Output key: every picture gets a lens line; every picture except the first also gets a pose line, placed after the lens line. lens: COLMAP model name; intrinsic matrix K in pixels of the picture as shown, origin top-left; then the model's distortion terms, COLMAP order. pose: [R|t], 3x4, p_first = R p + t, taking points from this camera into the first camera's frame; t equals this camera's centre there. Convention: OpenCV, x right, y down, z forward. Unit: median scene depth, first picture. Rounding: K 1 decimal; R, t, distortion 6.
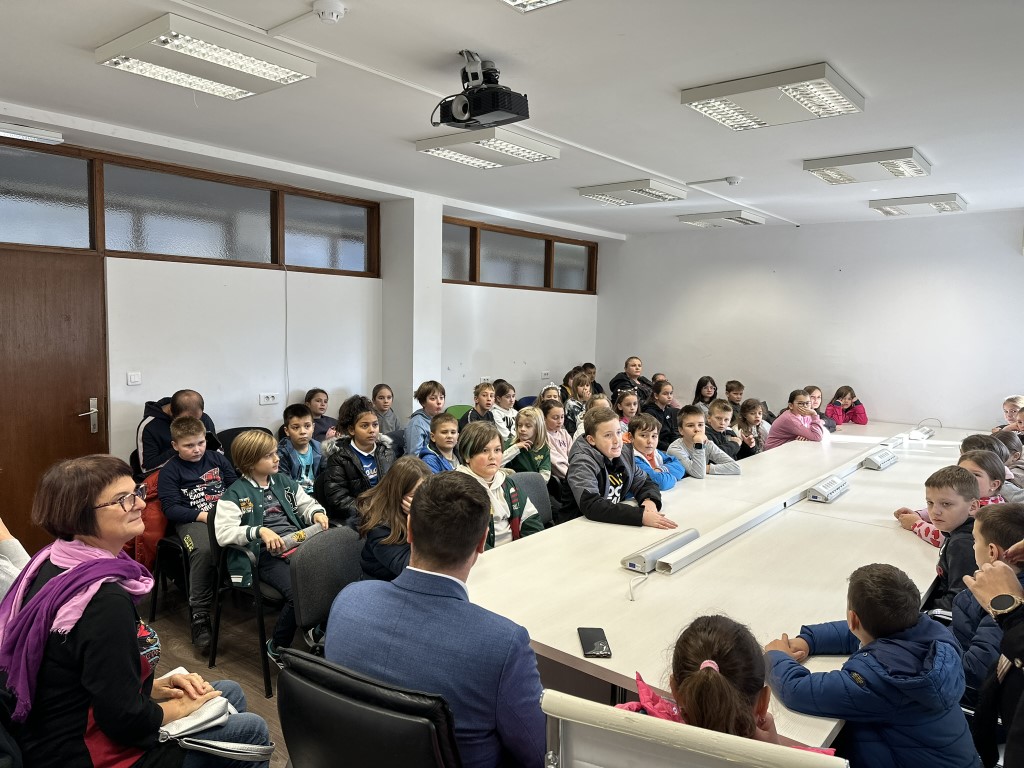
lens RADIAL K [[707.7, 0, 503.0], [0, 707.7, 389.7], [0, 0, 1]] dist [0.130142, -0.166817]
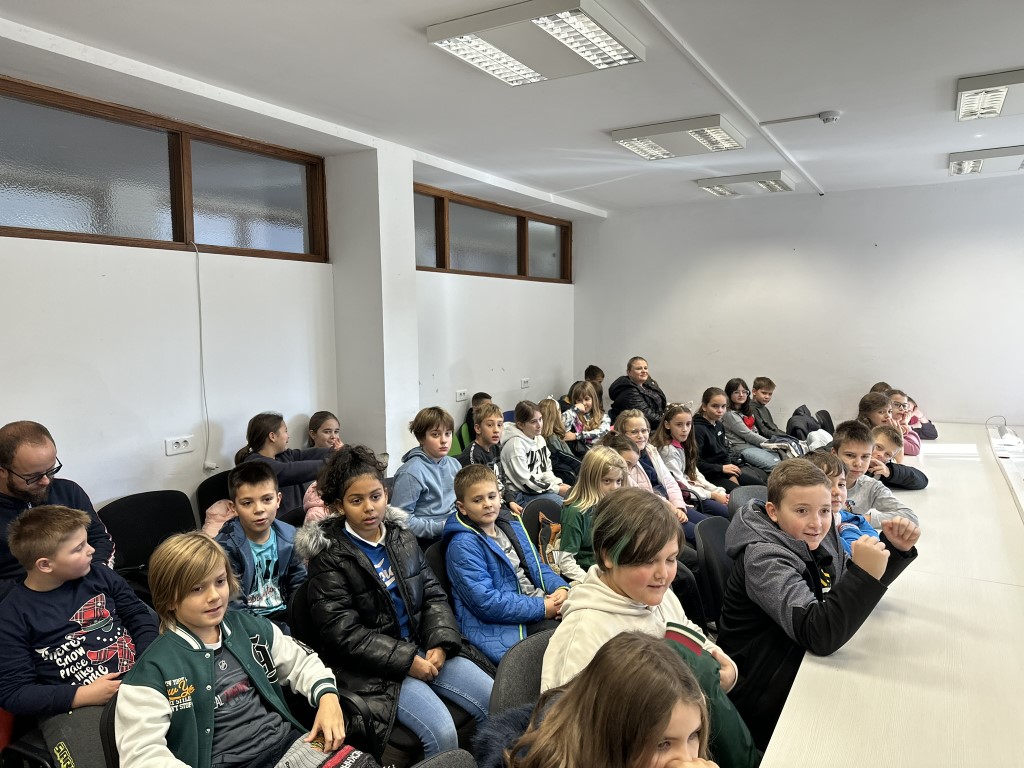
lens RADIAL K [[723.3, 0, 506.8], [0, 723.3, 386.8], [0, 0, 1]] dist [0.021805, -0.001913]
pose [[0.987914, -0.046831, 0.147759, -0.122342], [0.047783, 0.998854, -0.002894, -0.024069], [-0.147454, 0.009919, 0.989019, 0.285971]]
